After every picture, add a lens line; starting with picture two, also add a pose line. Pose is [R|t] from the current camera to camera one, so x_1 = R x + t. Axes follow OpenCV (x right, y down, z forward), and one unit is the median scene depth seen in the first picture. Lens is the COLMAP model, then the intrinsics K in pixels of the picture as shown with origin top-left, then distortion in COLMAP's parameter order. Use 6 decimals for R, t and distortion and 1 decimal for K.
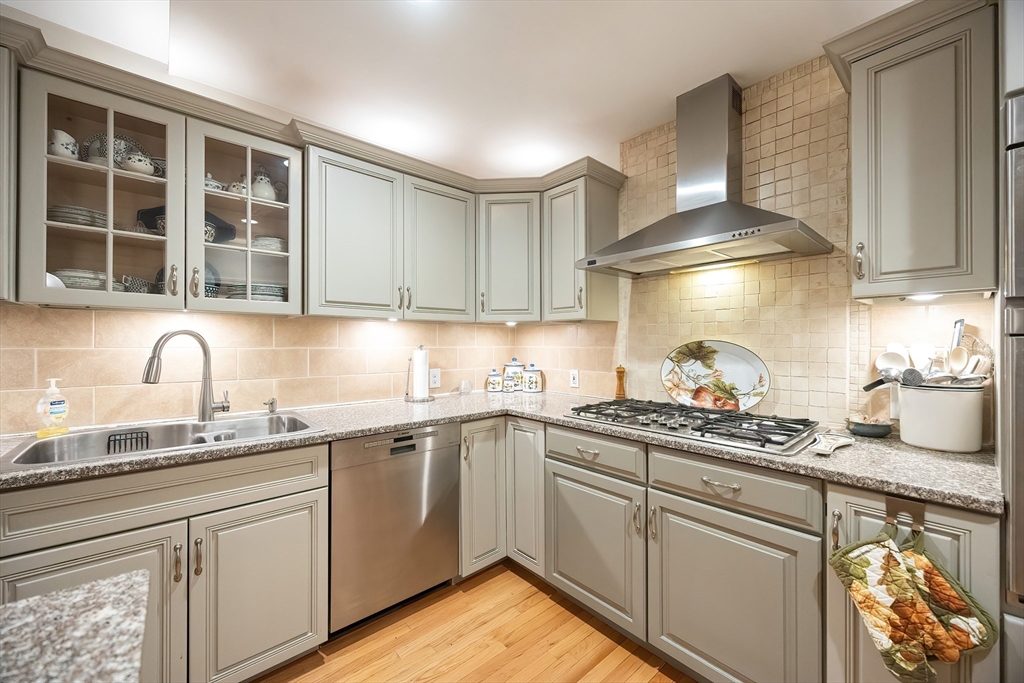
lens RADIAL K [[395.5, 0, 526.8], [0, 395.5, 345.4], [0, 0, 1]] dist [-0.004583, -0.000255]
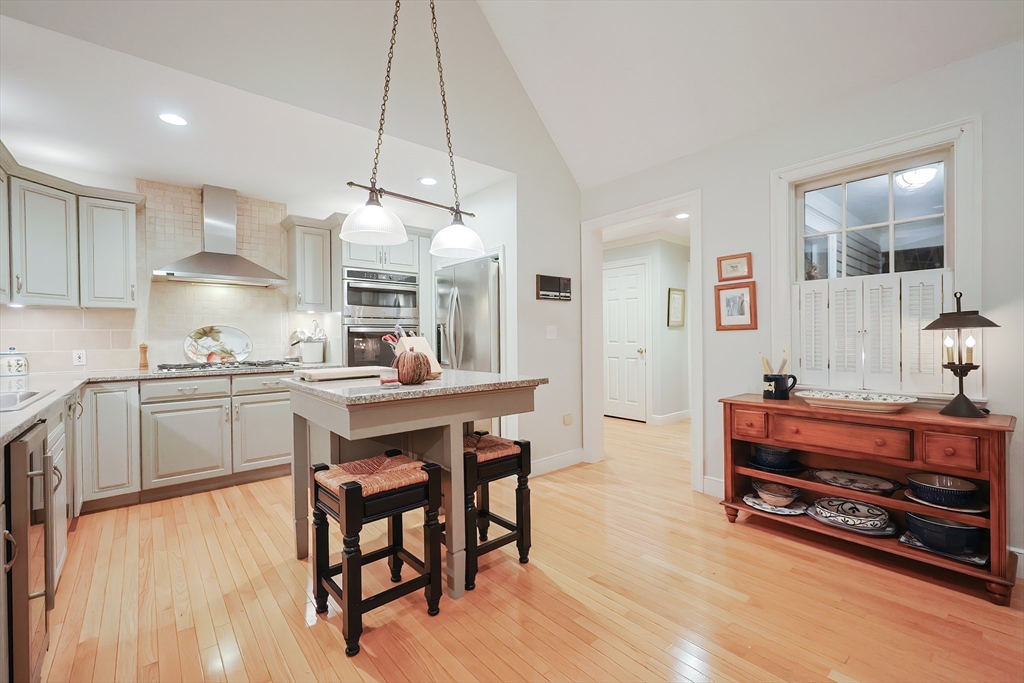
lens RADIAL K [[435.4, 0, 516.8], [0, 435.4, 342.3], [0, 0, 1]] dist [-0.000730, -0.001205]
pose [[0.026596, -0.017613, 0.999491, -1.653114], [0.014322, 0.999749, 0.017236, 0.053989], [-0.999544, 0.013856, 0.026842, -0.459029]]
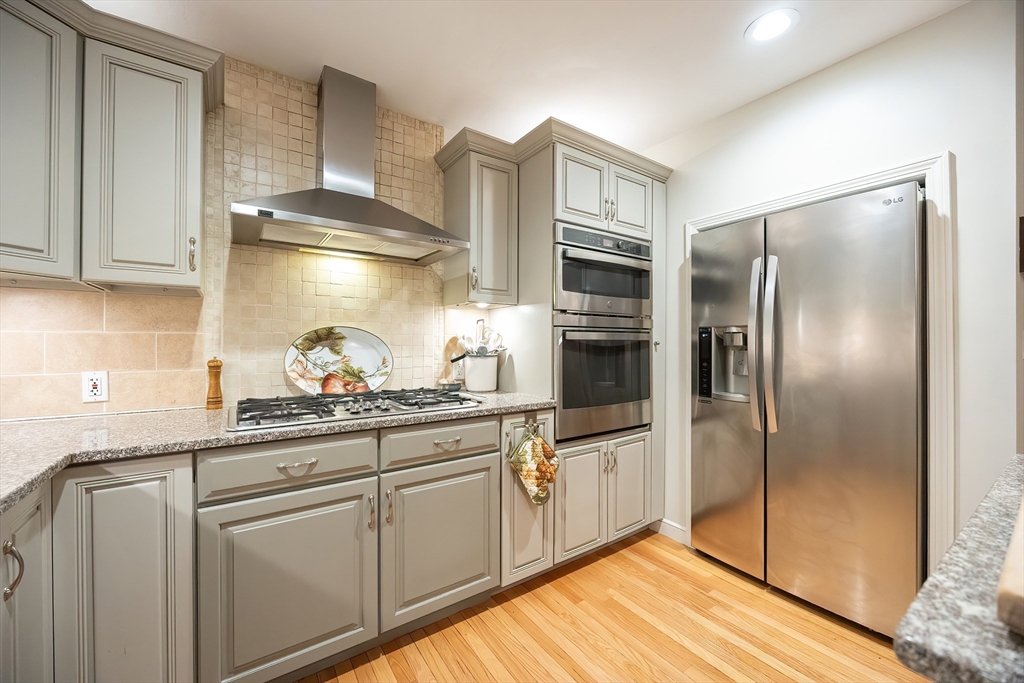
lens RADIAL K [[395.5, 0, 506.8], [0, 395.5, 344.4], [0, 0, 1]] dist [-0.004583, -0.000255]
pose [[0.135934, -0.004889, 0.990706, -0.536668], [0.004019, 0.999982, 0.004384, 0.033551], [-0.990710, 0.003386, 0.135951, 0.492081]]
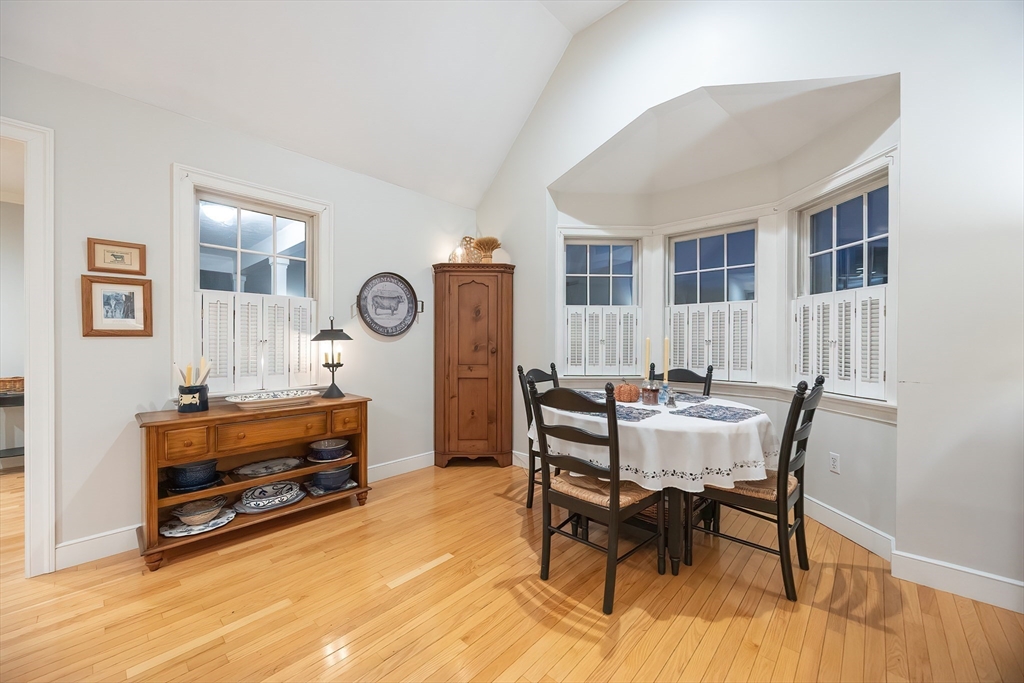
lens RADIAL K [[395.5, 0, 511.8], [0, 395.5, 343.3], [0, 0, 1]] dist [-0.004583, -0.000255]
pose [[-0.995106, -0.012656, -0.097996, -1.004513], [-0.013761, 0.999849, 0.010611, 0.038832], [0.097847, 0.011908, -0.995130, 0.079892]]
